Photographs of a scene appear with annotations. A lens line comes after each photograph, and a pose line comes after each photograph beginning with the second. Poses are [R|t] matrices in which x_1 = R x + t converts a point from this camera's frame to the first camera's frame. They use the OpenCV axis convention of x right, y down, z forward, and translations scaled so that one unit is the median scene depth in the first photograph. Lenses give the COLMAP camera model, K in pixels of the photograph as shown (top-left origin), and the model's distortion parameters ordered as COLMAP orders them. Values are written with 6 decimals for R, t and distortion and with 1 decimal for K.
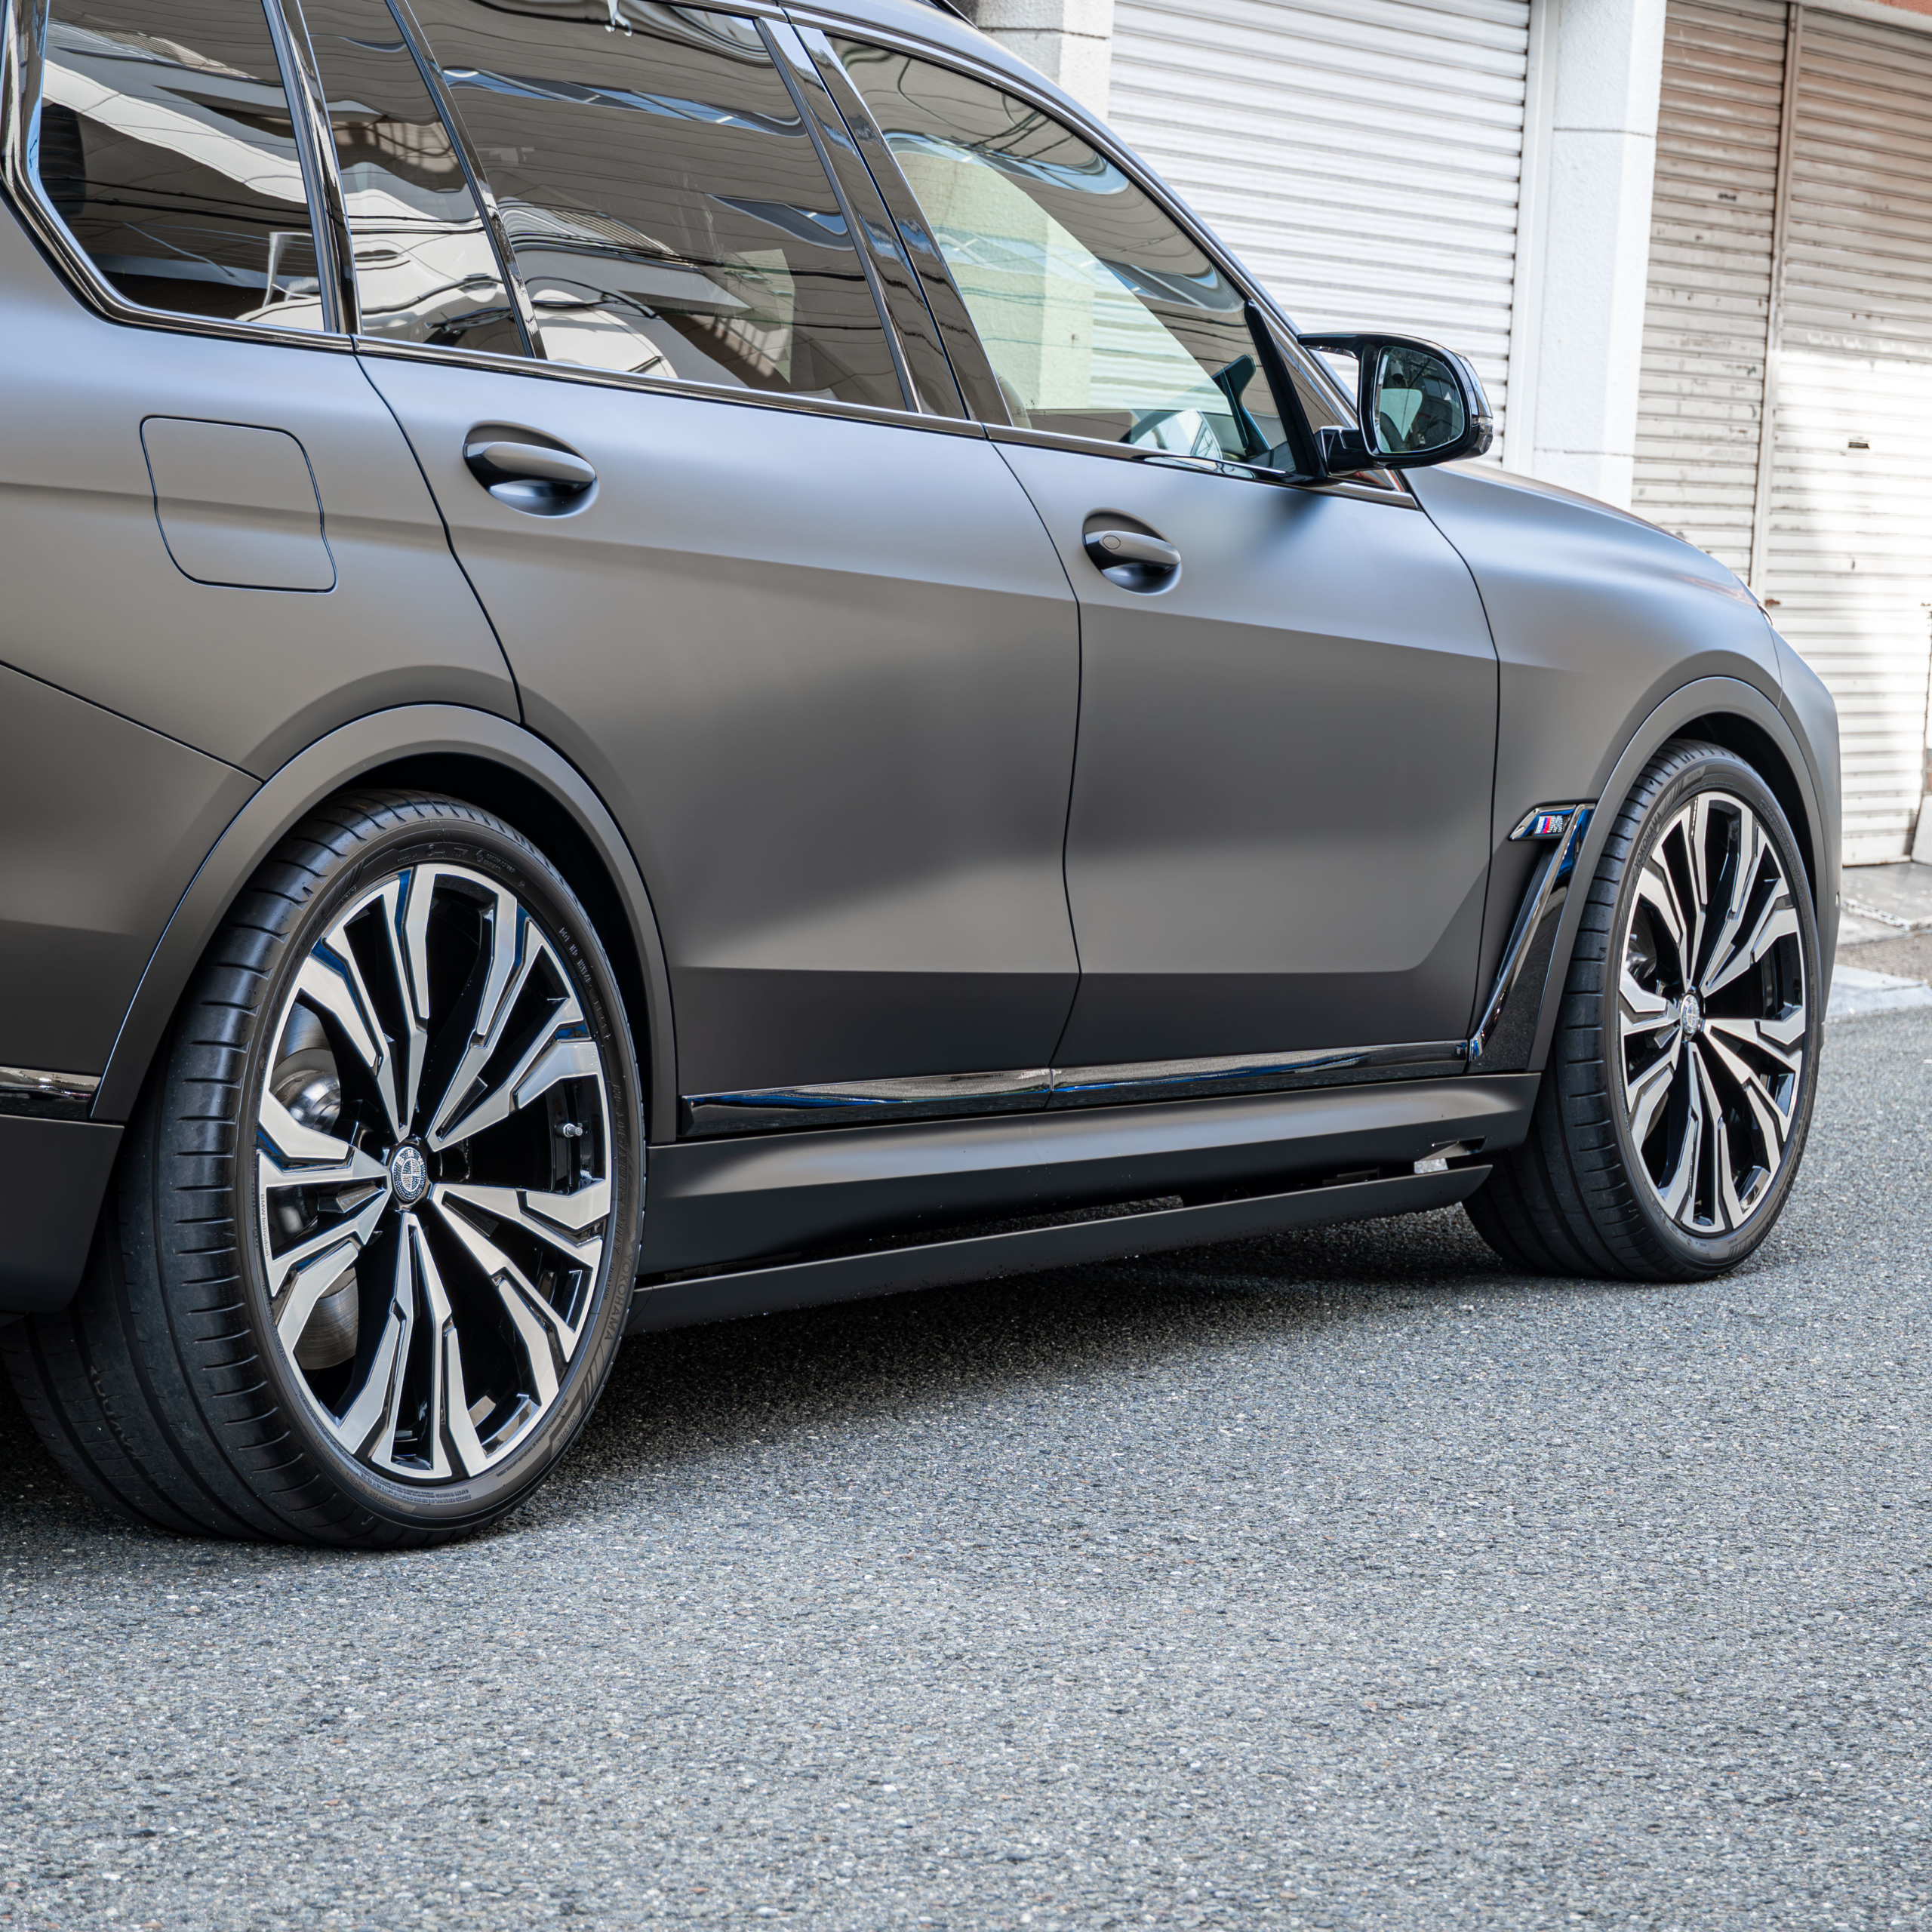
lens RADIAL K [[6679.8, 0, 990.3], [0, 6679.8, 966.6], [0, 0, 1]] dist [0.006462, 1.403784]
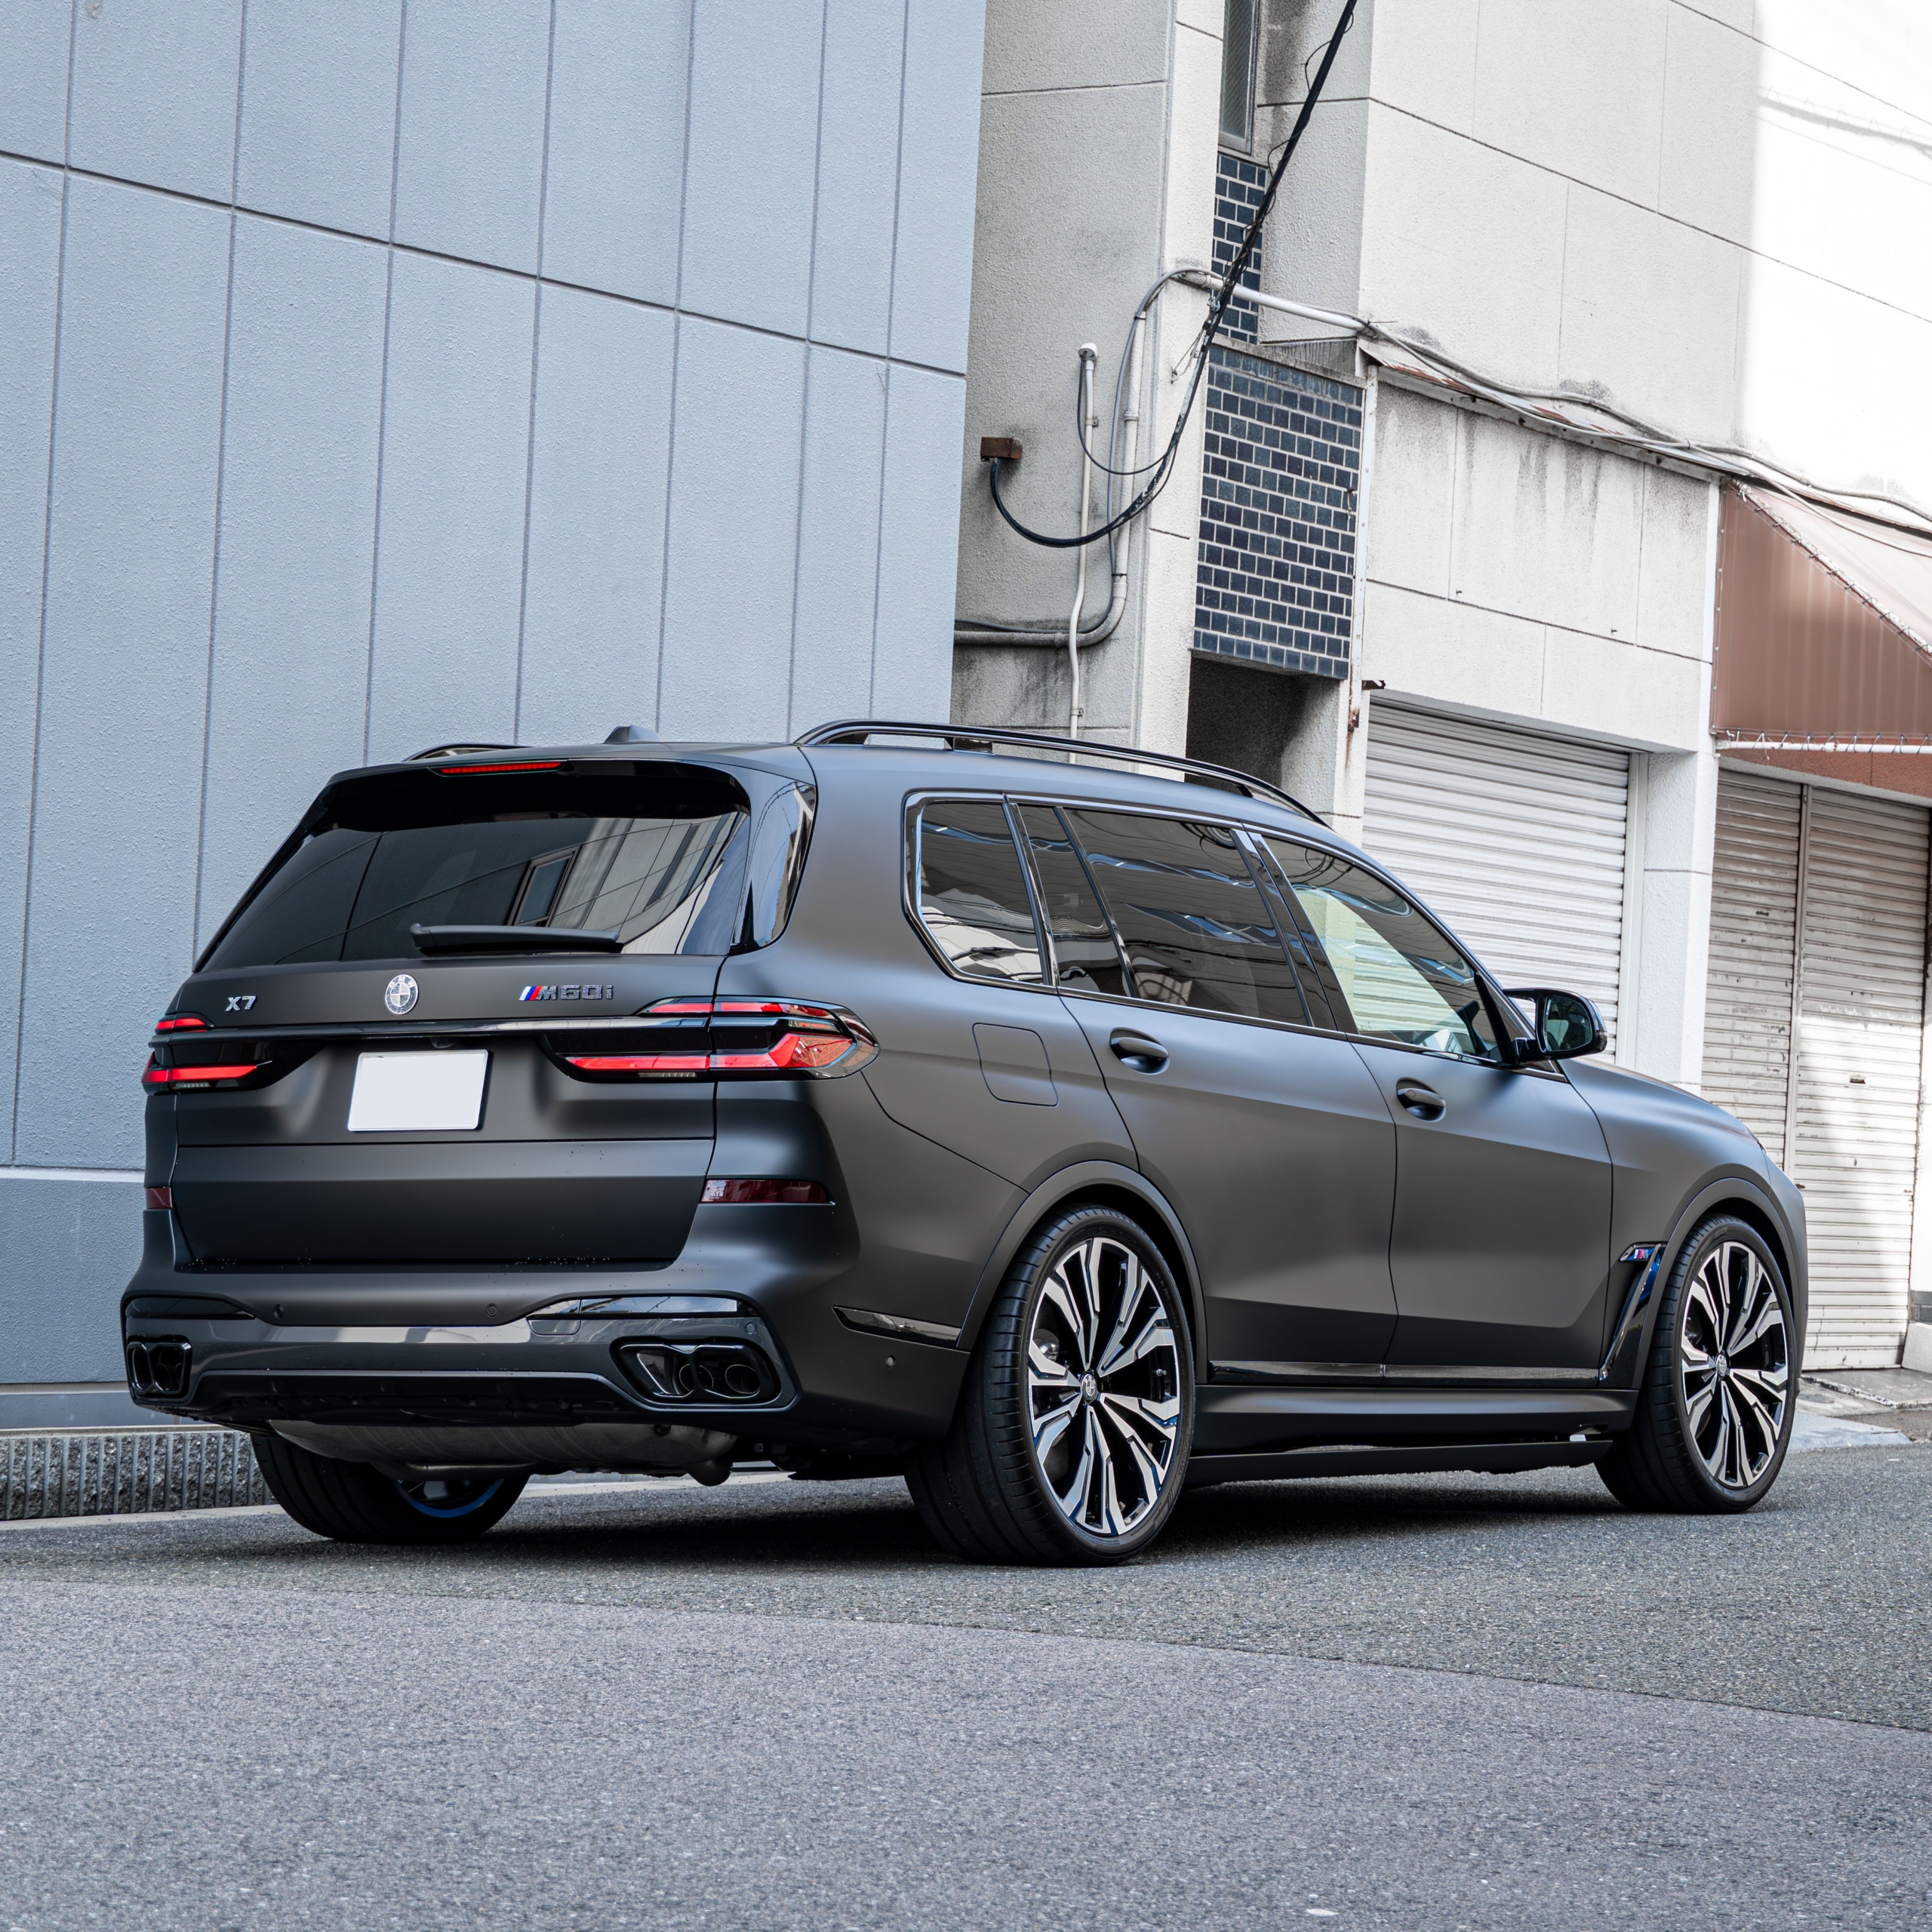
lens RADIAL K [[6907.5, 0, 966.0], [0, 6907.5, 966.0], [0, 0, 1]] dist [0.113922, -0.200159]
pose [[0.999832, -0.005748, -0.017398, -0.066762], [0.003858, 0.994277, -0.106767, 0.099555], [0.017912, 0.106682, 0.994132, -0.880511]]
